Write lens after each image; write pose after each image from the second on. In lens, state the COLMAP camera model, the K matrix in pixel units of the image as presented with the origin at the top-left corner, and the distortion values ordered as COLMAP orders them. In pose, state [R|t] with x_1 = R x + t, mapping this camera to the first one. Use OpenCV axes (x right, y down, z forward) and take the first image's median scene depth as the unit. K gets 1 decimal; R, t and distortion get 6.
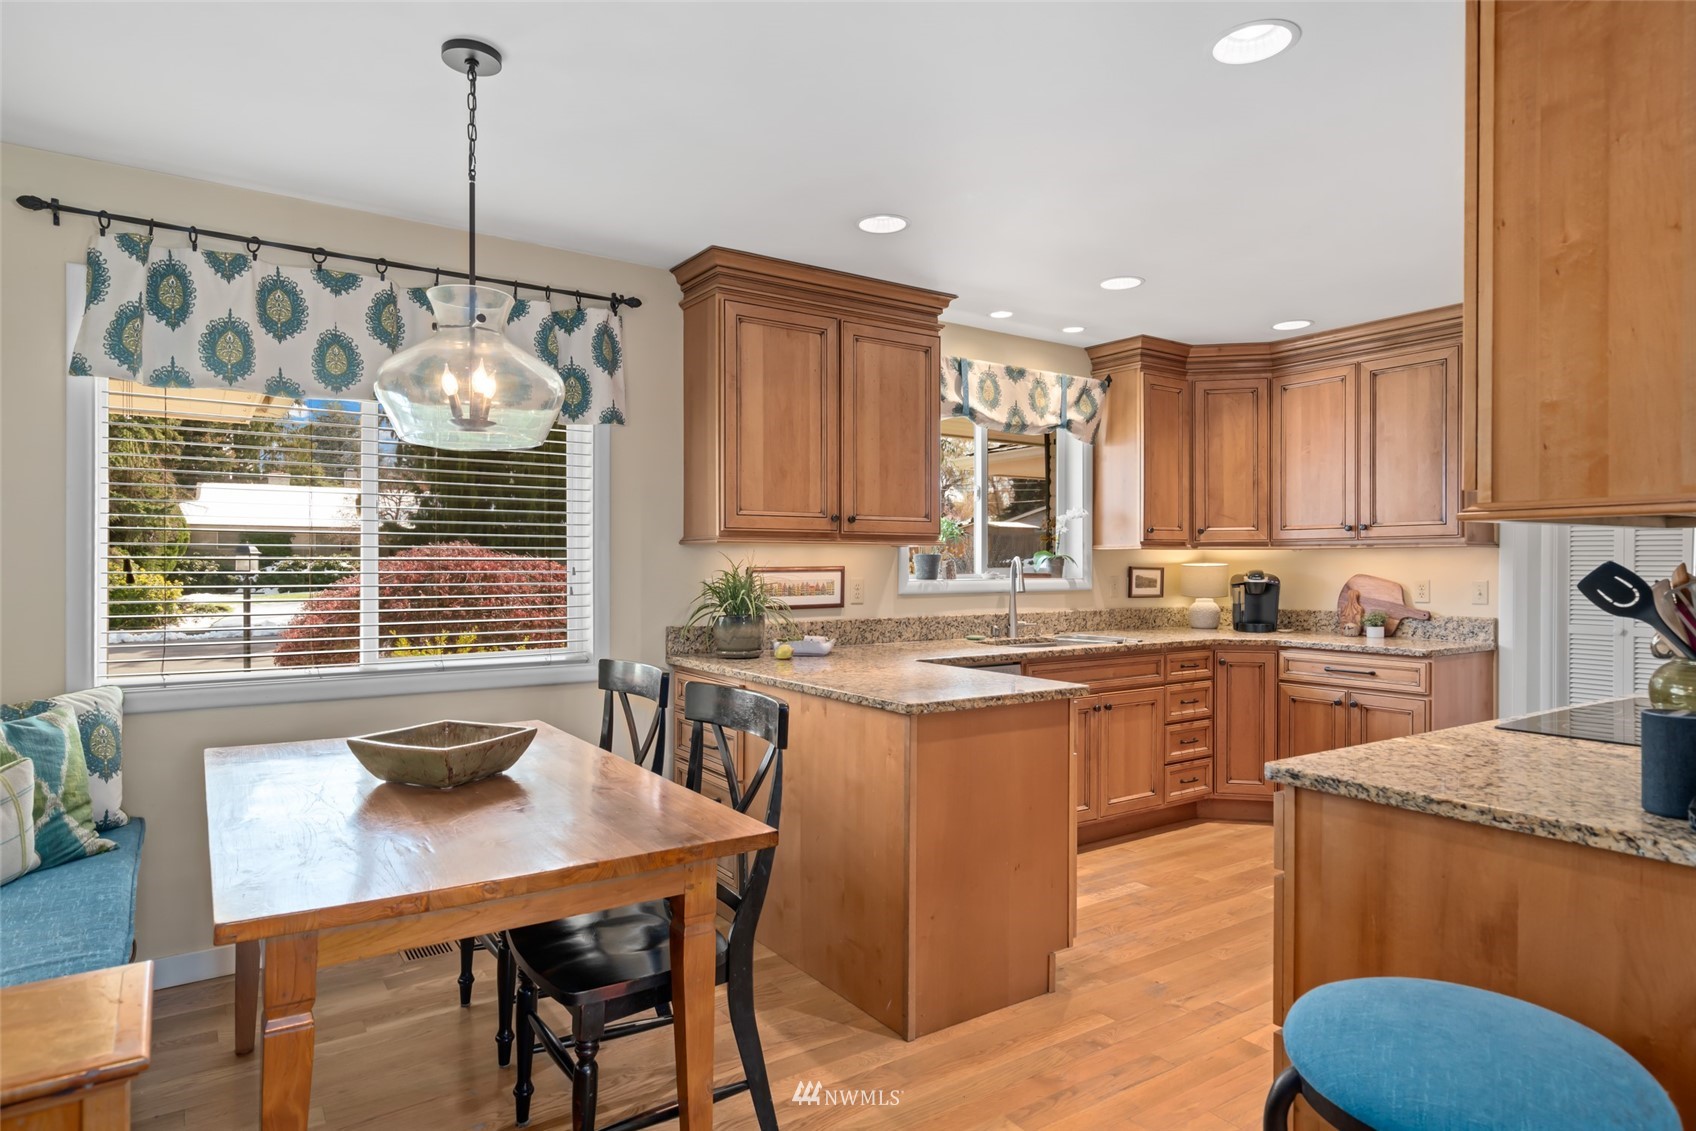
lens RADIAL K [[963.3, 0, 840.0], [0, 963.3, 567.8], [0, 0, 1]] dist [0.002384, 0.001676]
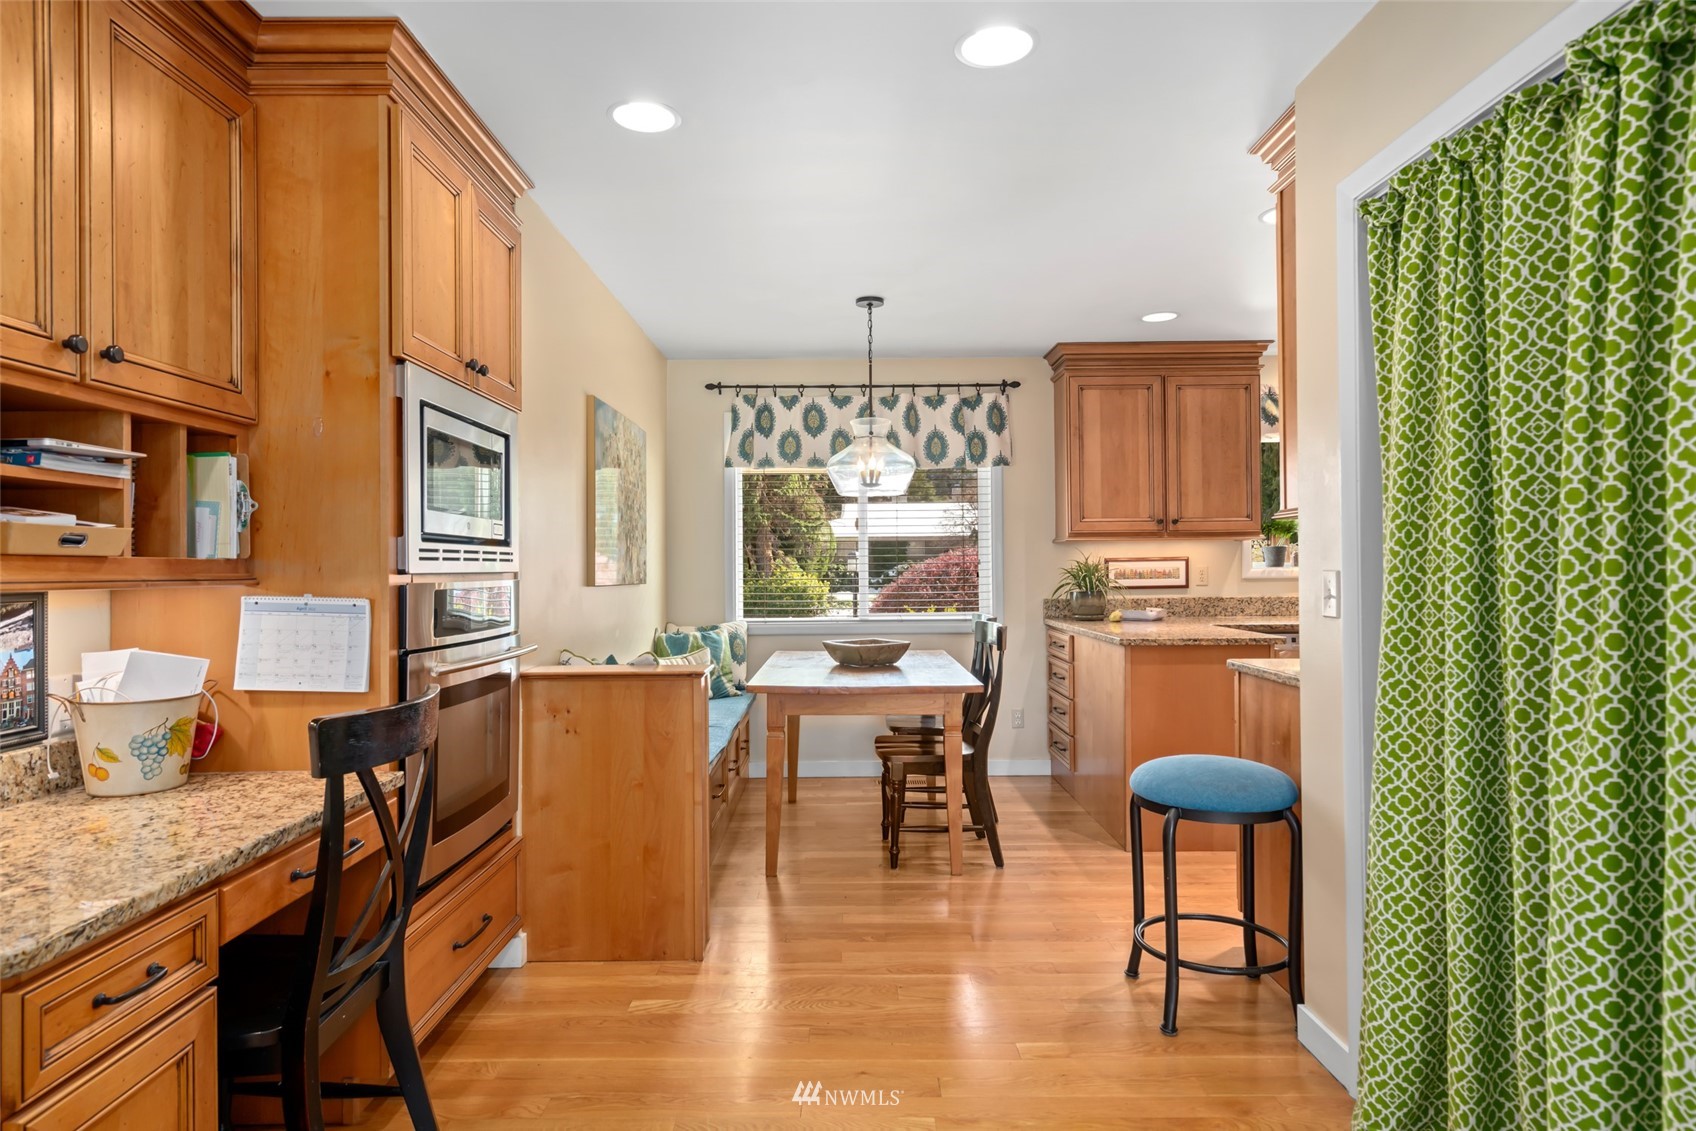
lens RADIAL K [[963.3, 0, 845.4], [0, 963.3, 562.1], [0, 0, 1]] dist [0.002384, 0.001676]
pose [[0.830352, -0.012332, -0.557103, 0.321948], [0.007527, 0.999912, -0.010914, 0.015196], [0.557188, 0.004869, 0.830372, -0.324114]]
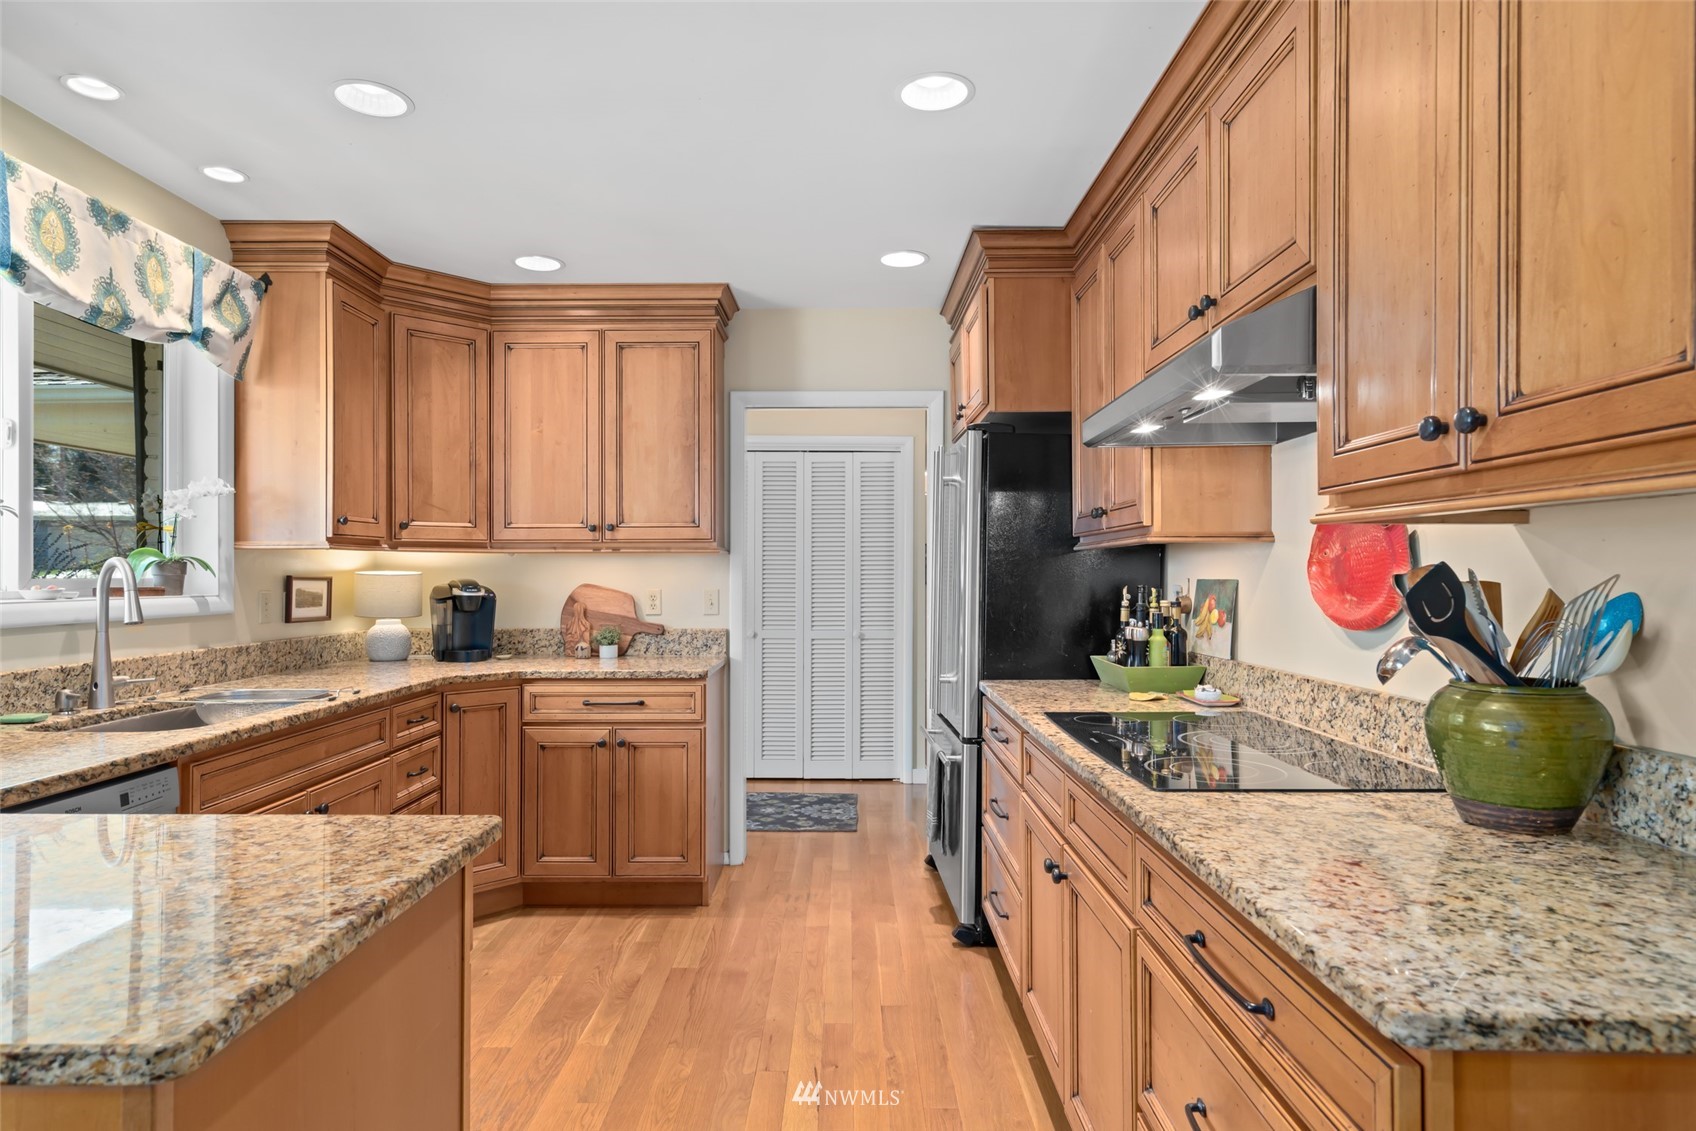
lens RADIAL K [[963.3, 0, 840.9], [0, 963.3, 571.2], [0, 0, 1]] dist [0.002384, 0.001676]
pose [[0.571630, 0.000936, 0.820511, -0.027837], [0.004527, 0.999981, -0.004295, 0.000346], [-0.820499, 0.006170, 0.571615, 0.363866]]
